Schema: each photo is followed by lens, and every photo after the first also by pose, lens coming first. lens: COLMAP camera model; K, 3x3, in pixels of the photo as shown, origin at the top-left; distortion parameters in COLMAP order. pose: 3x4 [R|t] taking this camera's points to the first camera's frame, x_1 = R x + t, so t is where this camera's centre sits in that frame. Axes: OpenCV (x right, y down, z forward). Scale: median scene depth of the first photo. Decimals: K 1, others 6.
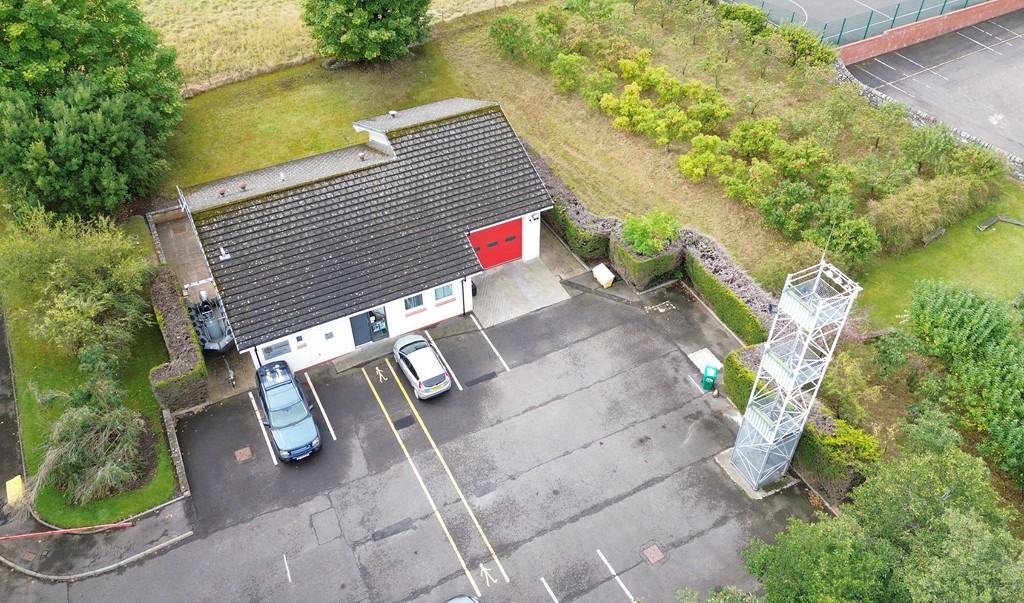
lens RADIAL K [[770.0, 0, 521.1], [0, 770.0, 302.6], [0, 0, 1]] dist [0.082789, -0.086909]
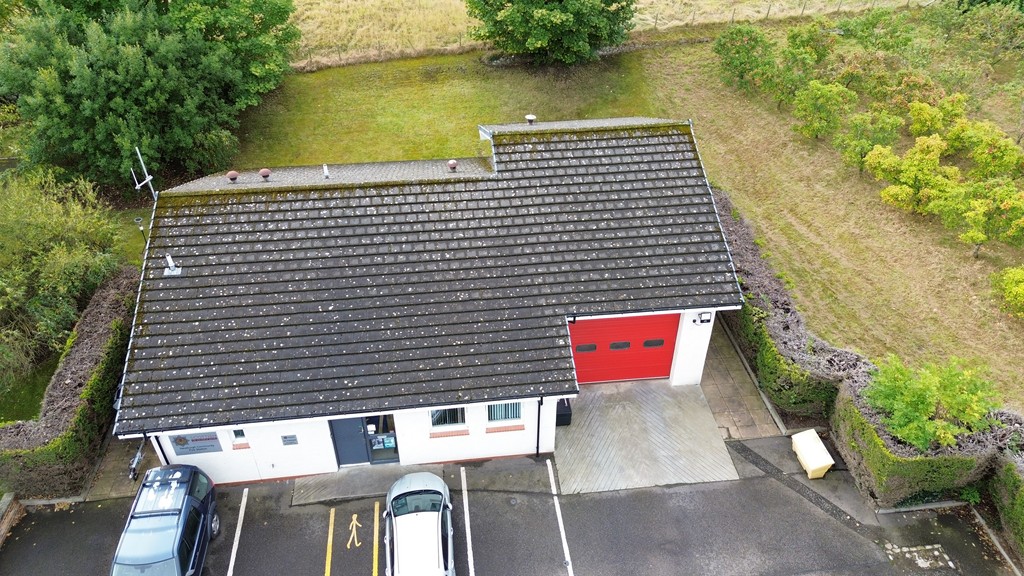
lens RADIAL K [[721.0, 0, 511.2], [0, 721.0, 286.1], [0, 0, 1]] dist [0.079406, -0.077980]
pose [[0.932864, 0.216427, -0.287964, 0.035366], [-0.242458, 0.968452, -0.057582, -0.071348], [0.266417, 0.123535, 0.955908, 0.468725]]
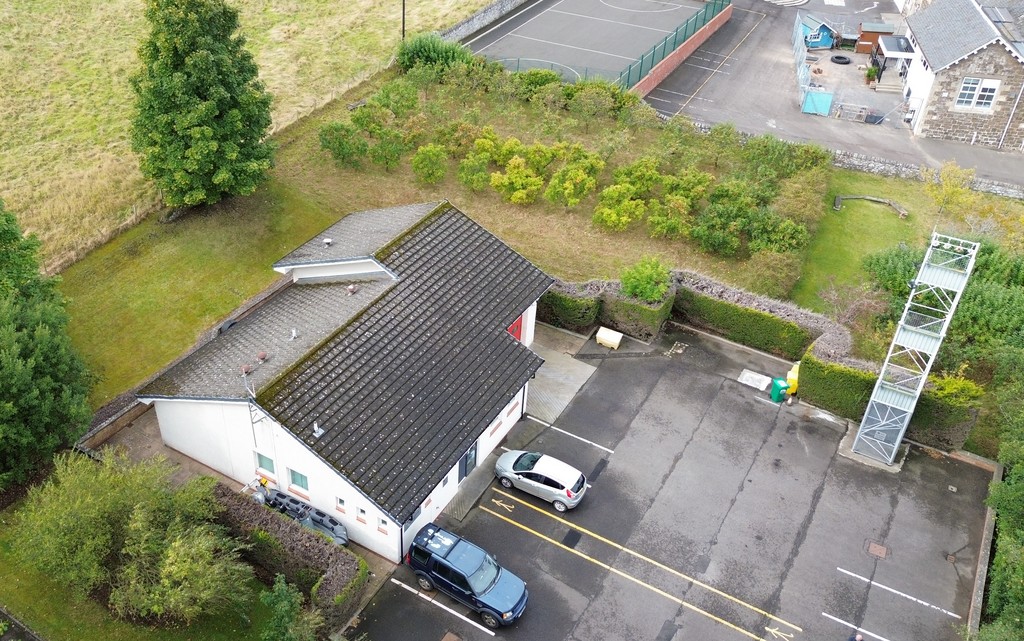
lens RADIAL K [[893.0, 0, 431.2], [0, 893.0, 319.2], [0, 0, 1]] dist [0.083458, -0.083289]
pose [[0.867071, -0.281295, 0.411171, -0.574732], [0.333342, 0.940944, -0.059217, -0.068812], [-0.370231, 0.188406, 0.909633, 0.051880]]
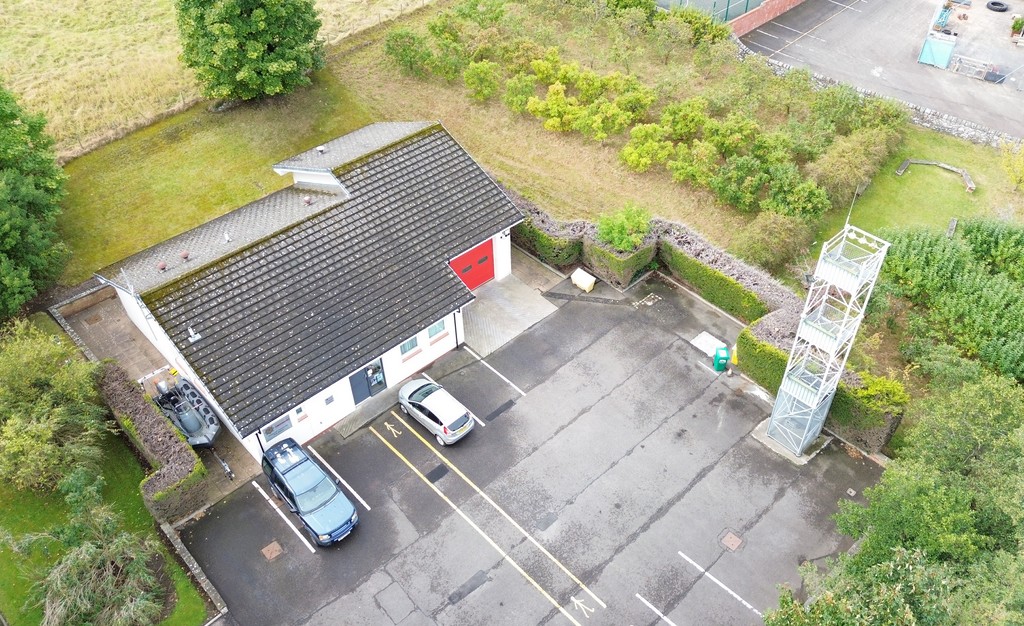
lens RADIAL K [[796.7, 0, 543.3], [0, 796.7, 313.4], [0, 0, 1]] dist [0.076189, -0.072004]
pose [[0.958075, -0.193630, 0.211186, -0.171826], [0.193726, 0.980843, 0.020442, -0.025340], [-0.211098, 0.021327, 0.977232, 0.024565]]
